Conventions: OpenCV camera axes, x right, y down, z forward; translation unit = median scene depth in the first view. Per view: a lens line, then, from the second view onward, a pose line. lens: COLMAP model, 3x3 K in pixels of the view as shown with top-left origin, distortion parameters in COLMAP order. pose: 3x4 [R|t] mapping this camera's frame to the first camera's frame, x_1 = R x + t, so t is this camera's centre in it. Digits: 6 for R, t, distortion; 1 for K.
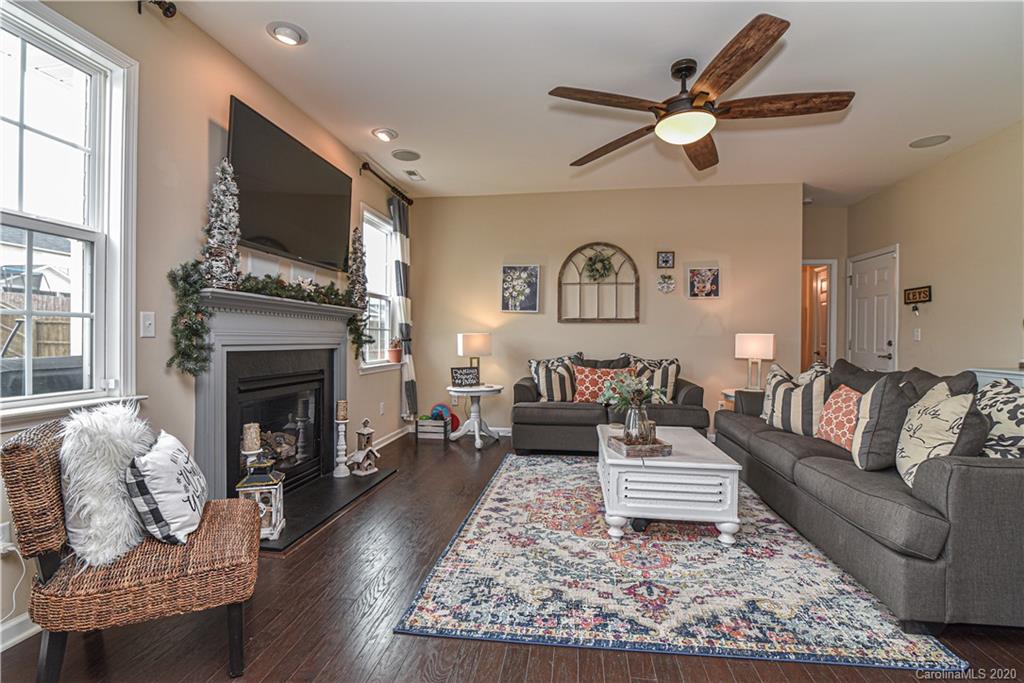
lens RADIAL K [[467.9, 0, 511.7], [0, 467.9, 337.3], [0, 0, 1]] dist [-0.020383, 0.000159]
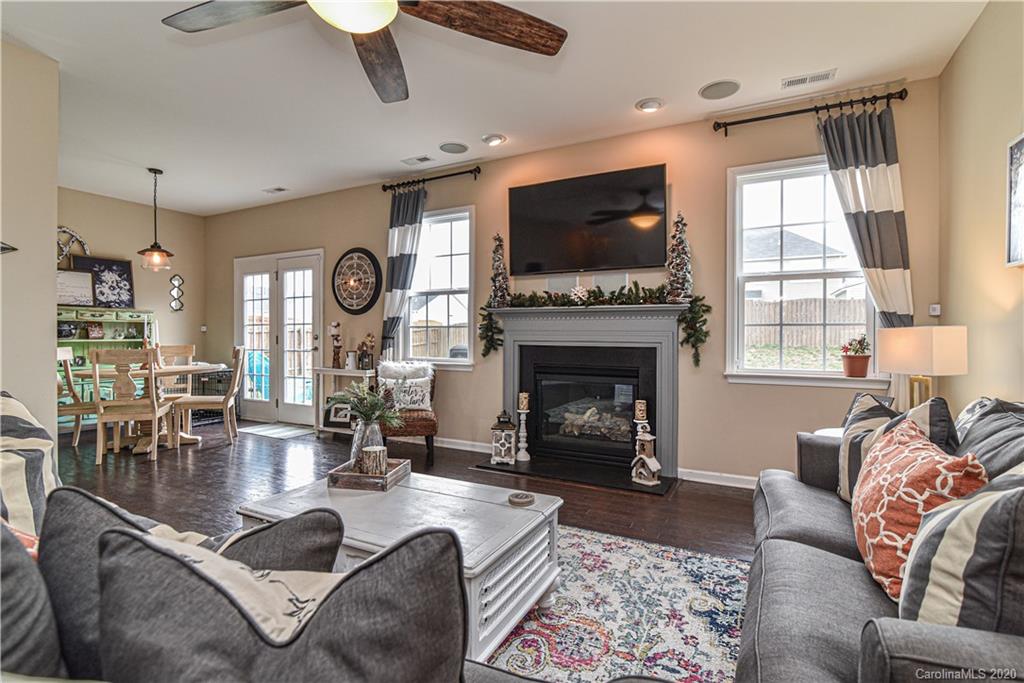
lens RADIAL K [[497.4, 0, 511.3], [0, 497.4, 339.8], [0, 0, 1]] dist [-0.010332, -0.000083]
pose [[-0.348998, -0.007079, -0.937097, 0.722731], [-0.011916, 0.999924, -0.003116, 0.013875], [0.937048, 0.010079, -0.349056, 1.128628]]
